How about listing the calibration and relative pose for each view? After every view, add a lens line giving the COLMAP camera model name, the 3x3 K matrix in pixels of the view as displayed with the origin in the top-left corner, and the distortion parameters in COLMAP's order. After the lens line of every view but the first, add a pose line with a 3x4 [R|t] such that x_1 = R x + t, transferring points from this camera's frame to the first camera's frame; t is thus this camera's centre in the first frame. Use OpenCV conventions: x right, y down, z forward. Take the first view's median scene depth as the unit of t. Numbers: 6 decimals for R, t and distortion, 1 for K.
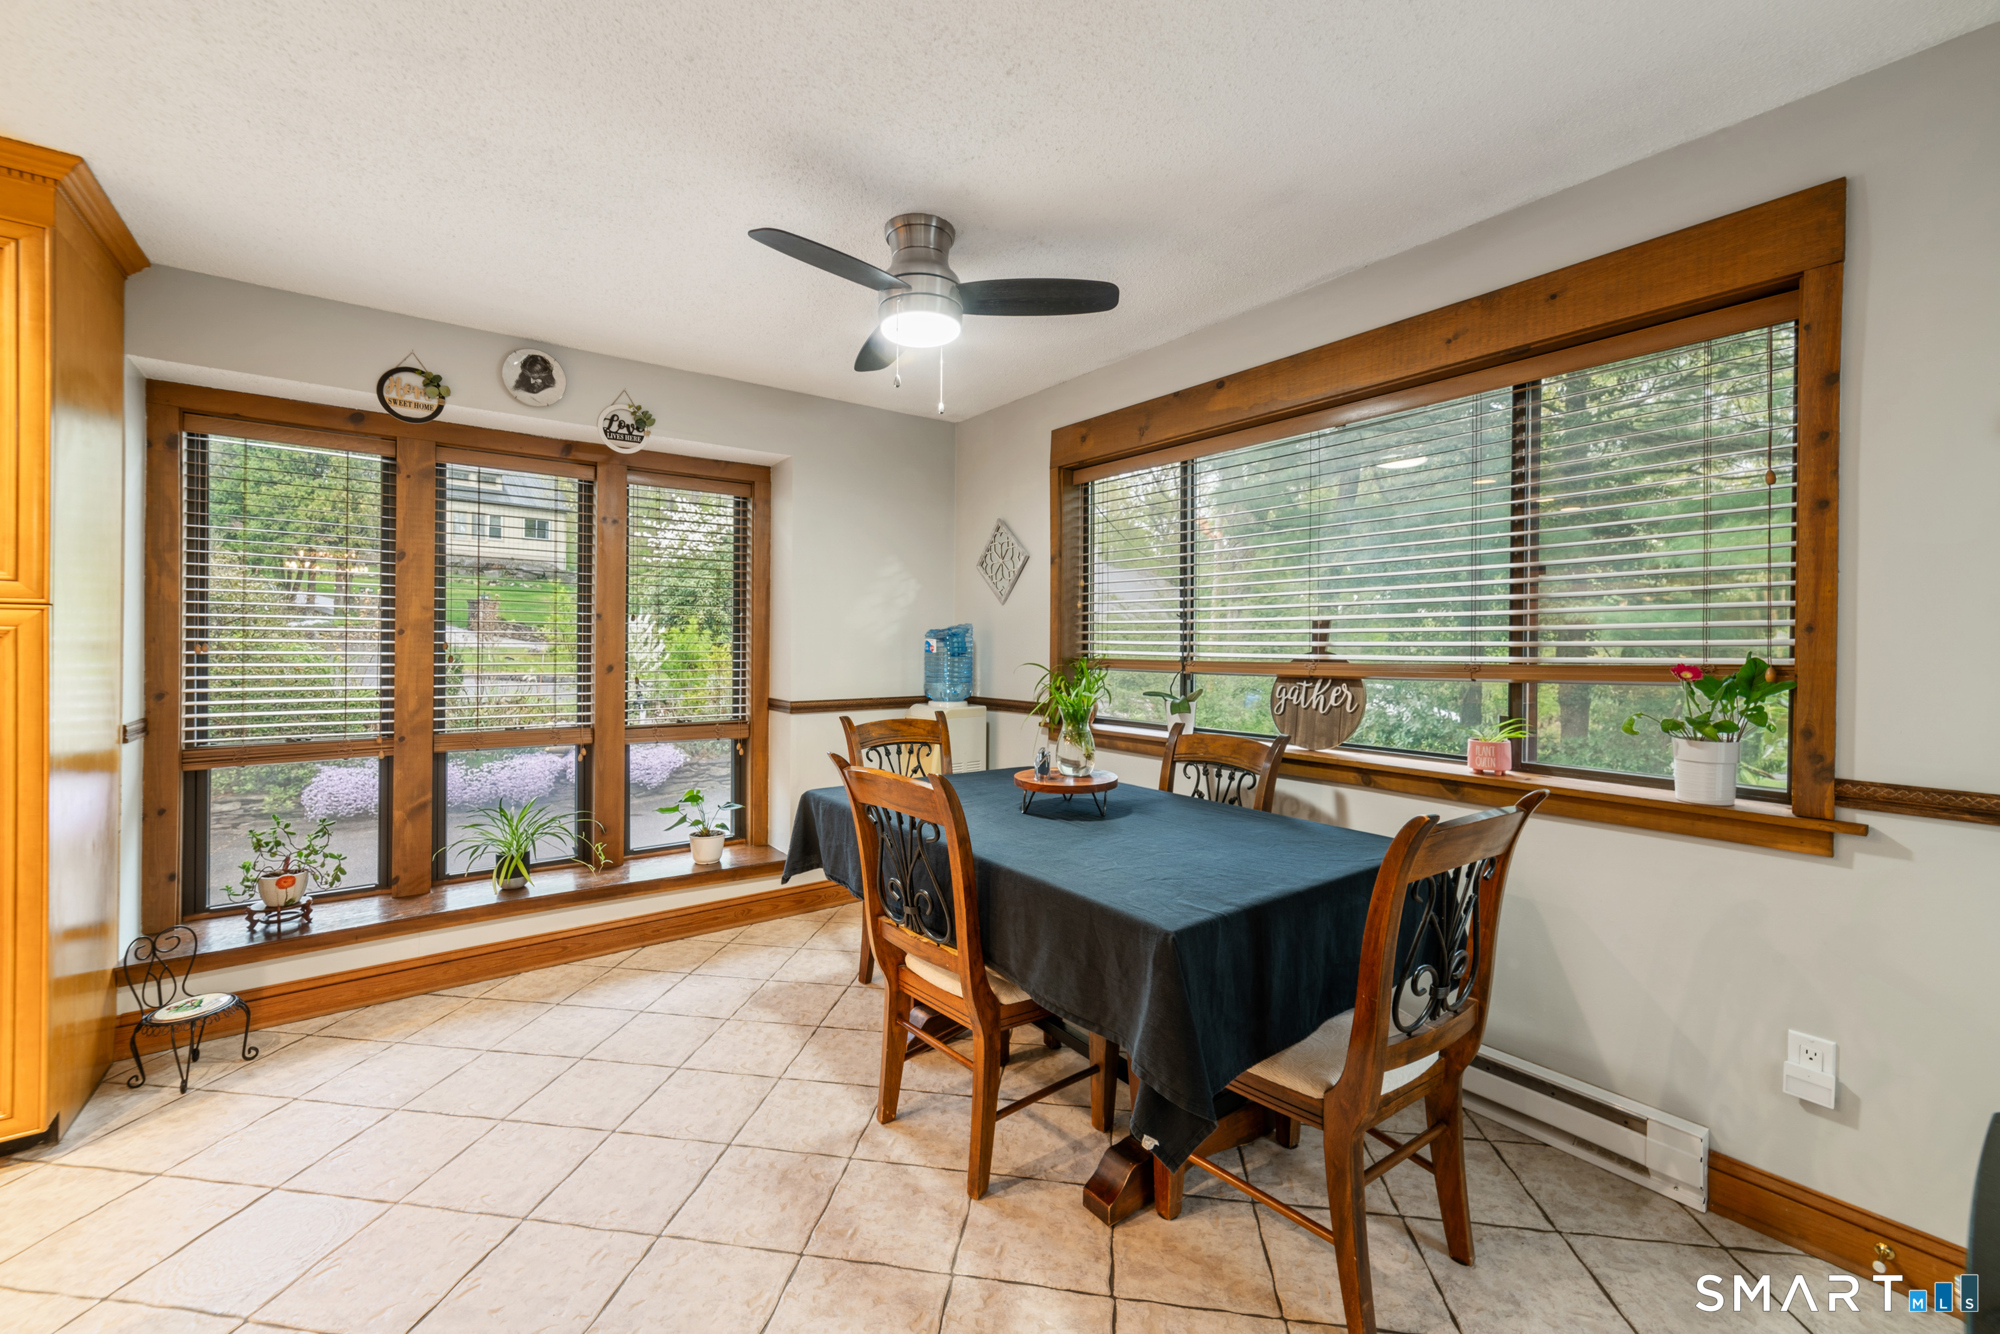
lens RADIAL K [[786.6, 0, 997.1], [0, 786.6, 645.8], [0, 0, 1]] dist [0.000055, 0.000570]
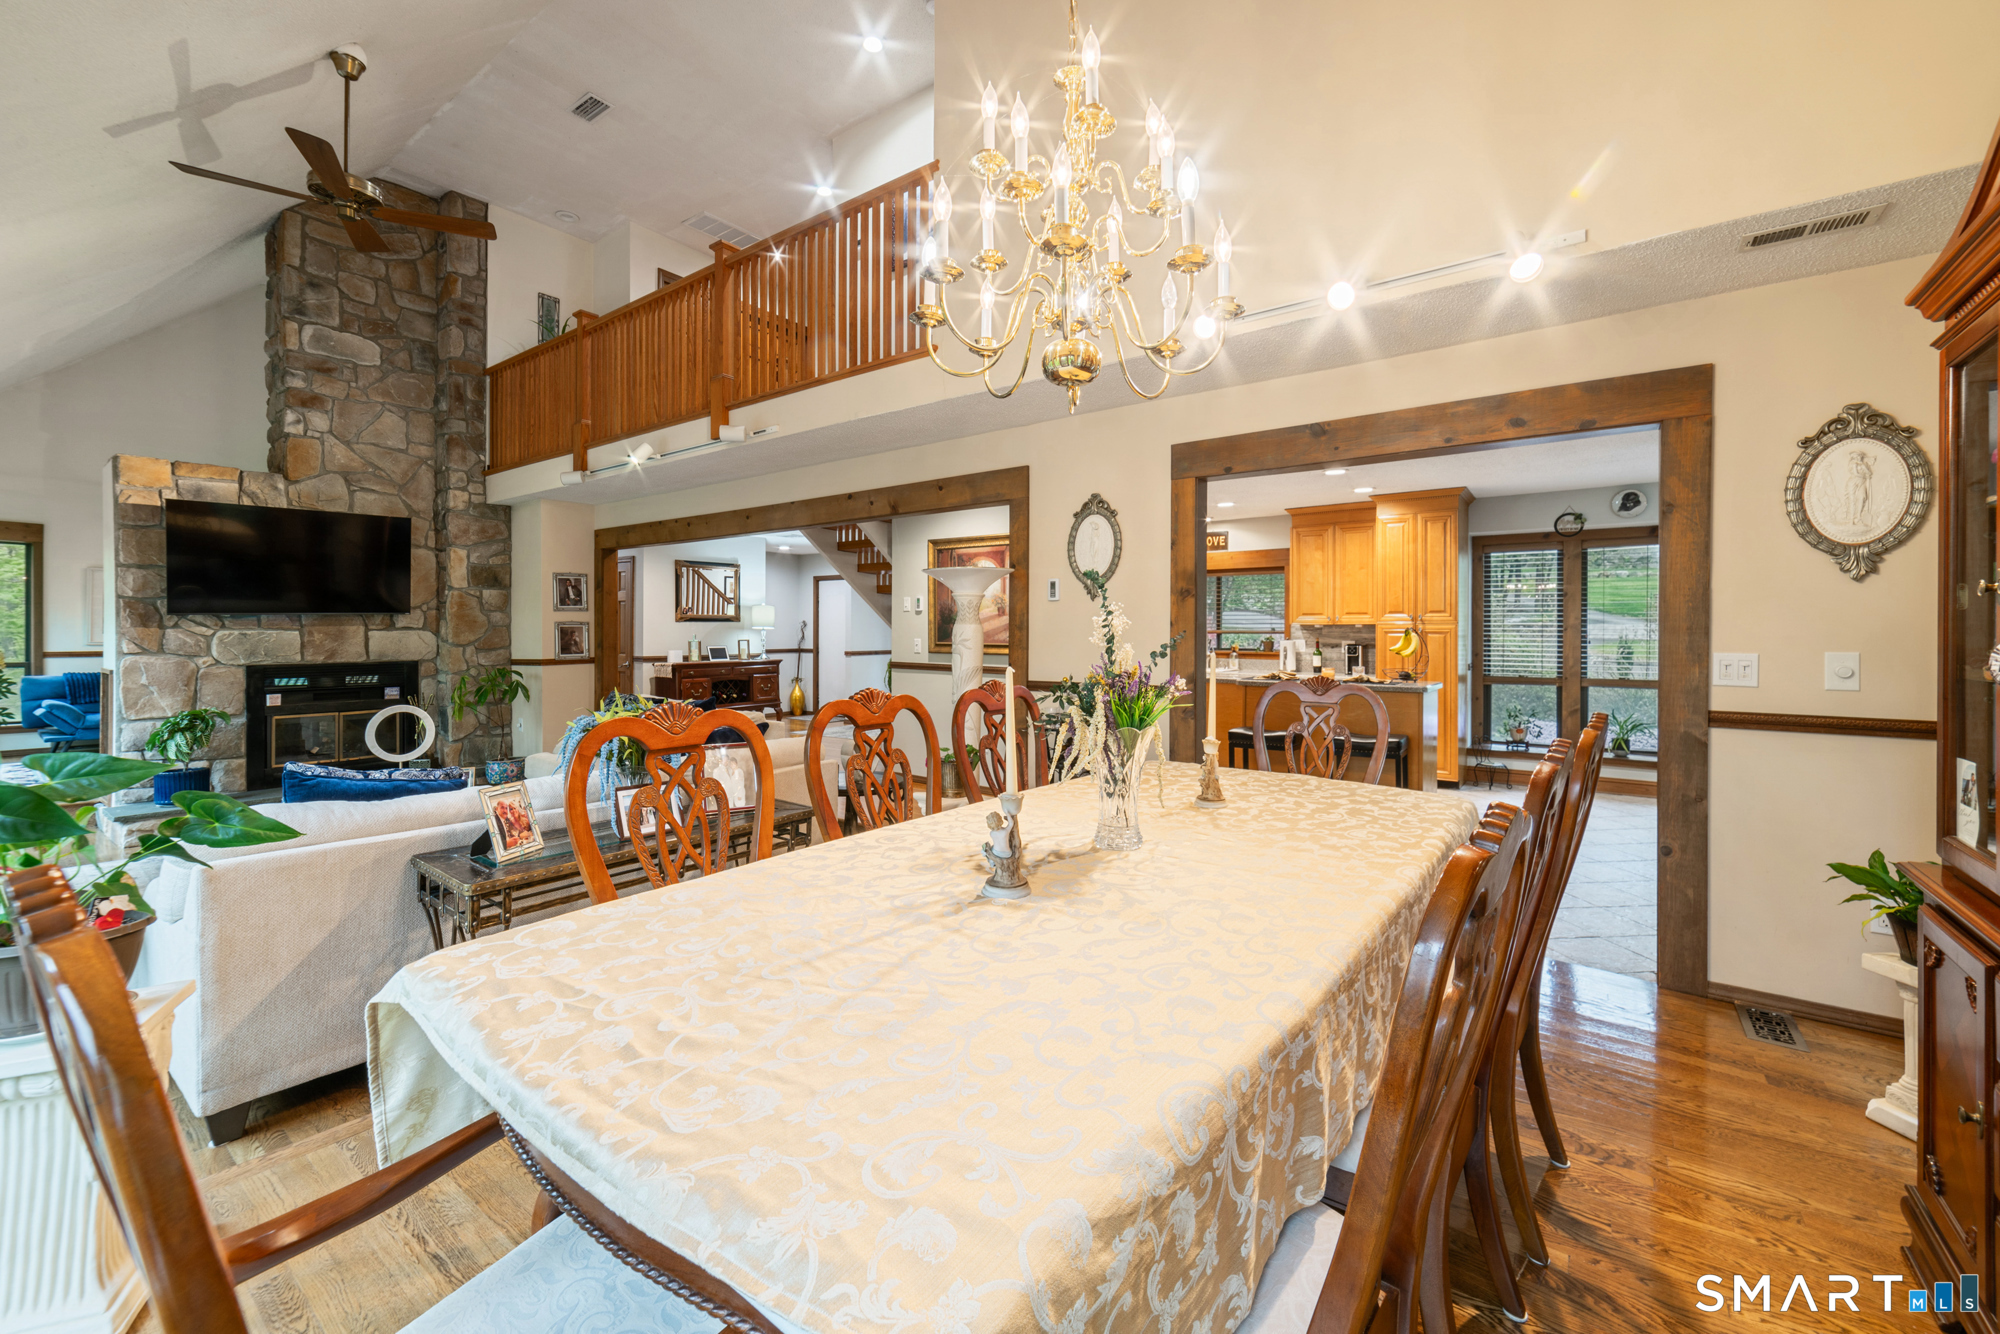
lens RADIAL K [[786.6, 0, 997.2], [0, 786.6, 632.9], [0, 0, 1]] dist [0.000055, 0.000570]
pose [[0.278428, -0.005455, -0.960442, 0.916206], [0.000031, 0.999984, -0.005671, 0.004721], [0.960457, 0.001549, 0.278424, -1.143516]]
